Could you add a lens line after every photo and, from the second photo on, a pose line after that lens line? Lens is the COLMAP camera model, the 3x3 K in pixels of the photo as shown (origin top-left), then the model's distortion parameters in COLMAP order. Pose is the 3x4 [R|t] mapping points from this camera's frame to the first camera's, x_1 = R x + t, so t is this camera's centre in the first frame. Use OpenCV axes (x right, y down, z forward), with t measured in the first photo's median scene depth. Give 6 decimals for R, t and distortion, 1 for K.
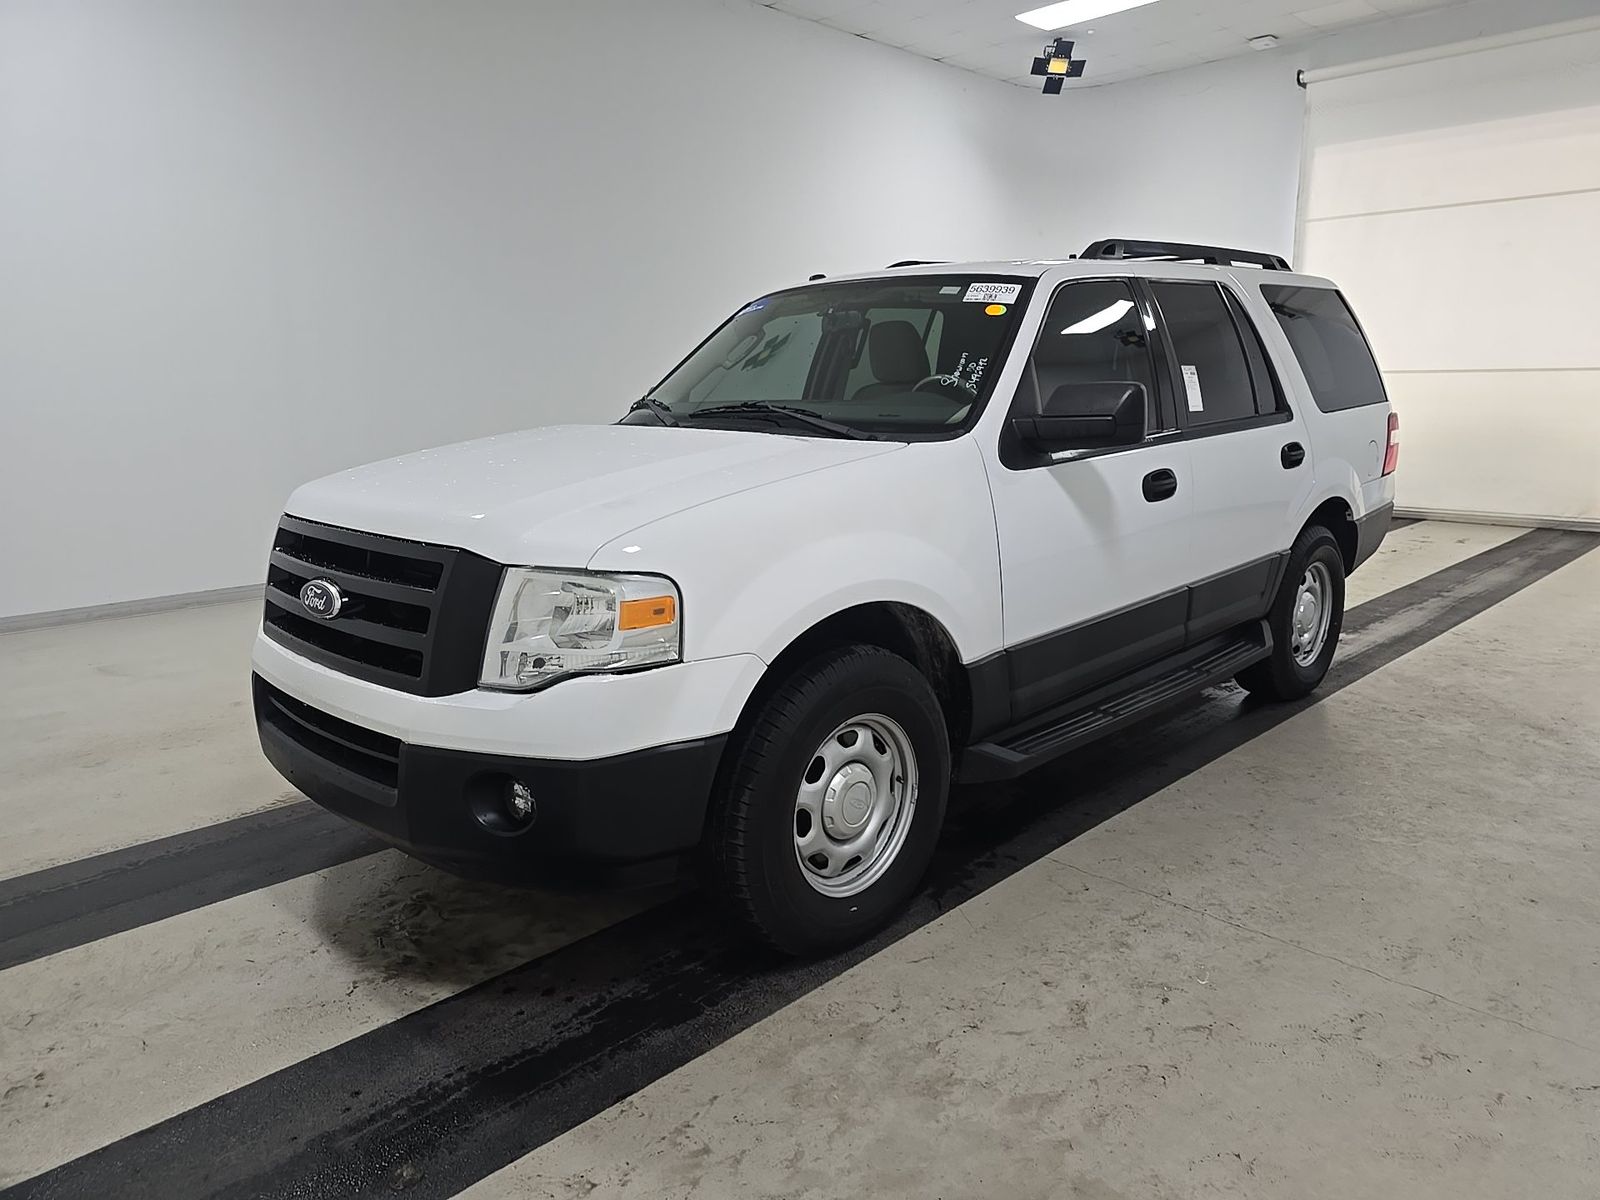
lens RADIAL K [[1066.3, 0, 826.5], [0, 1066.3, 606.8], [0, 0, 1]] dist [0.044155, -0.033595]
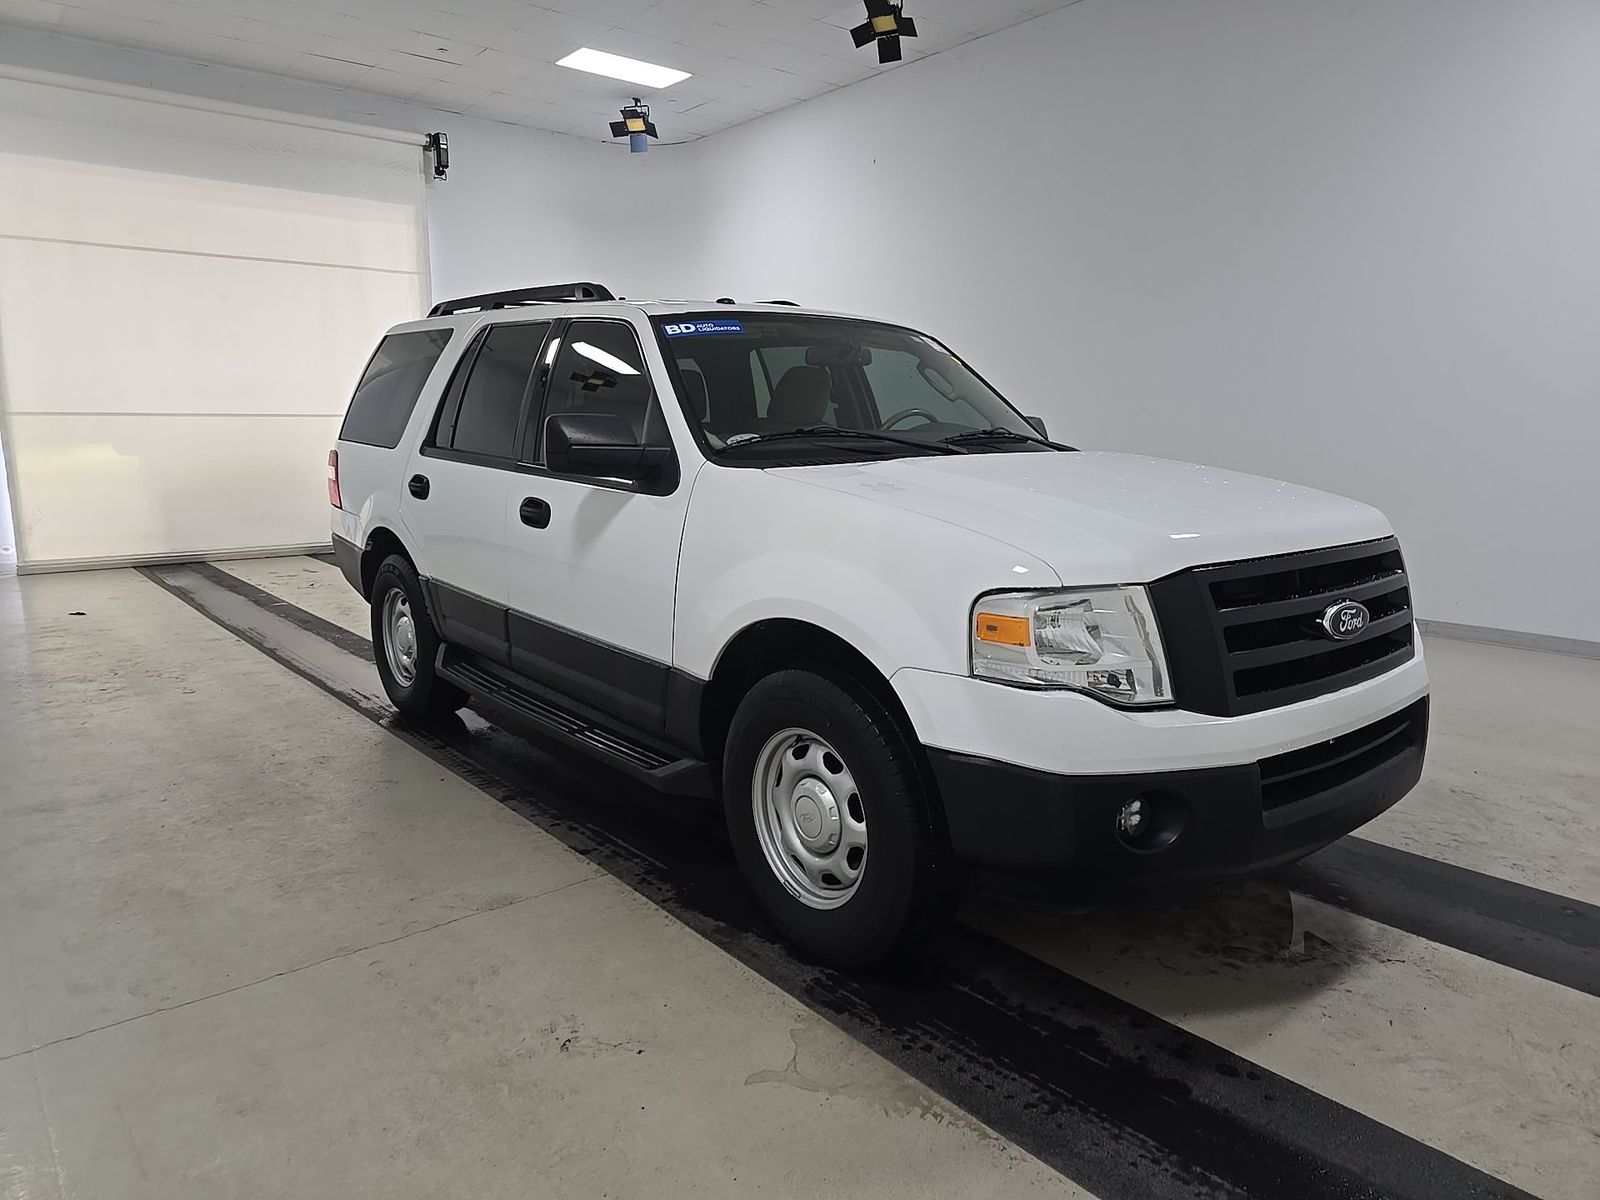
lens RADIAL K [[1063.5, 0, 800.0], [0, 1063.5, 600.0], [0, 0, 1]] dist [0.060981, -0.045650]
pose [[0.118473, -0.154694, 0.980833, -1.415958], [0.206000, 0.970128, 0.128124, -0.240292], [-0.971354, 0.186872, 0.146801, 1.260962]]
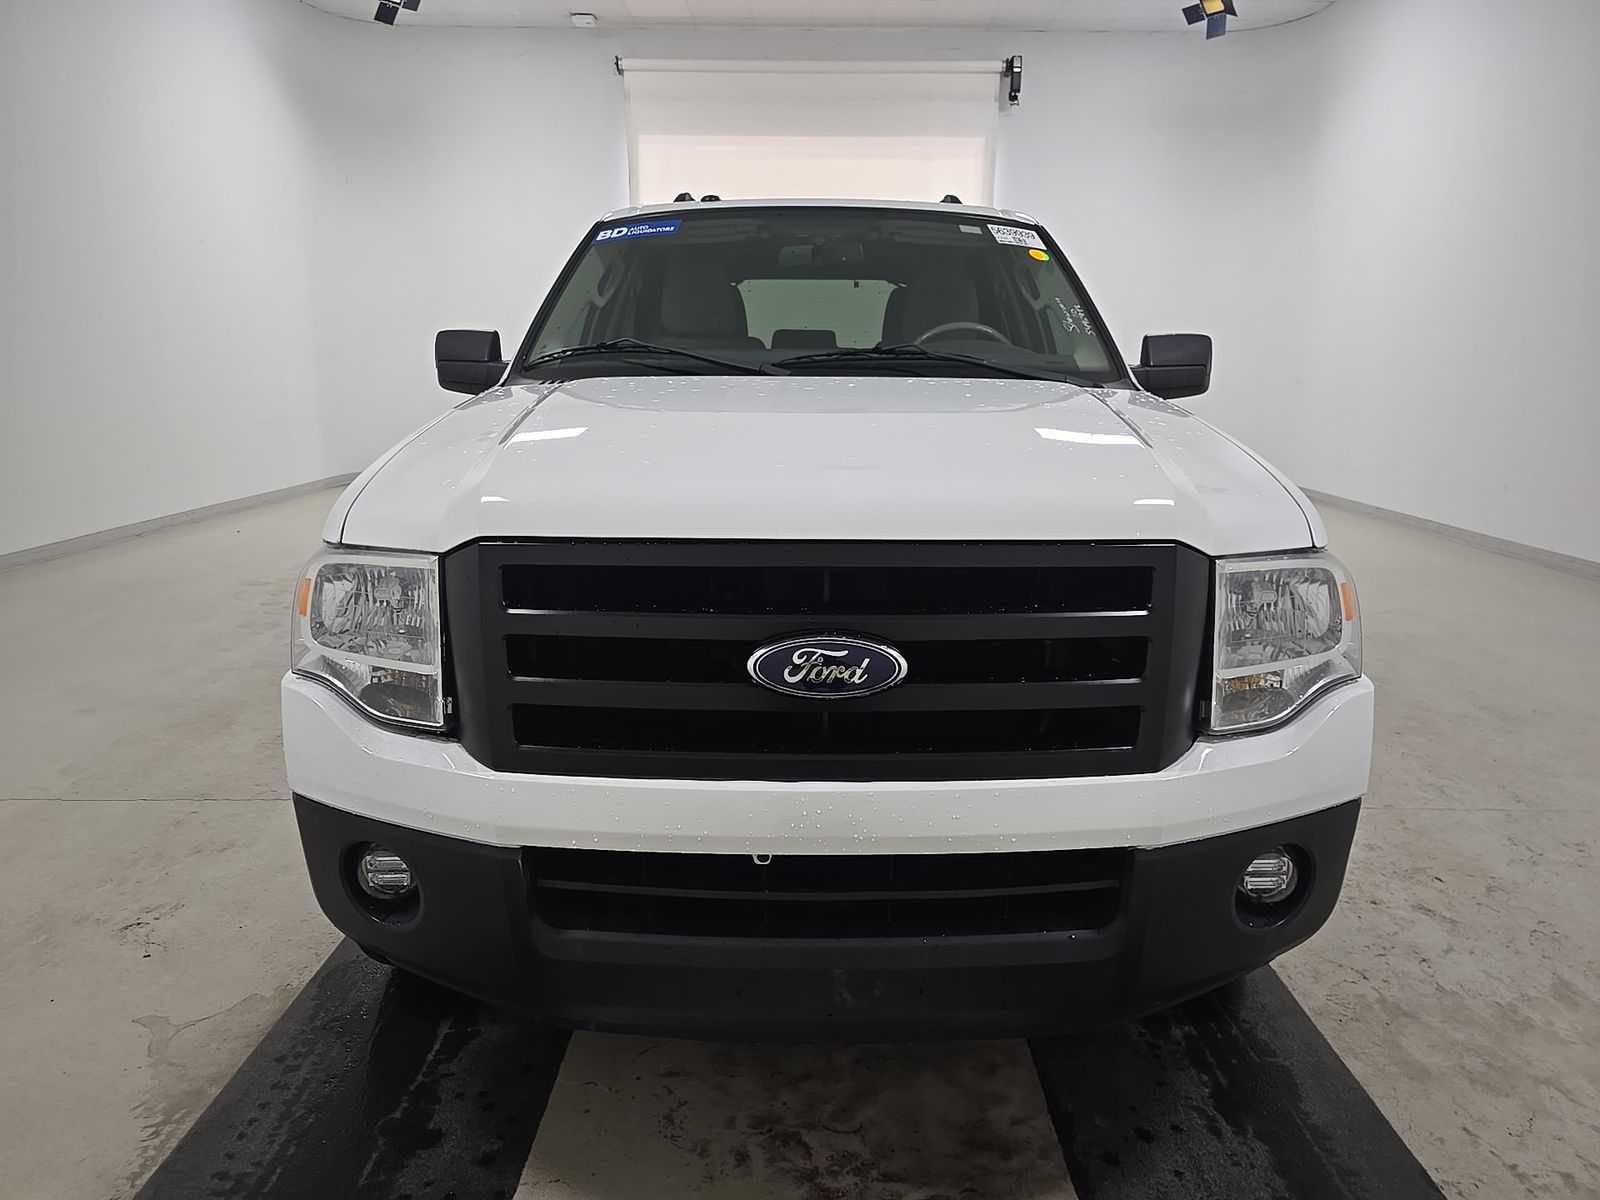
lens RADIAL K [[1068.3, 0, 800.0], [0, 1068.3, 600.0], [0, 0, 1]] dist [0.038891, -0.028647]
pose [[0.719203, -0.137880, 0.680982, -0.816720], [0.131423, 0.989415, 0.061529, -0.074762], [-0.682258, 0.045245, 0.729711, 0.560519]]
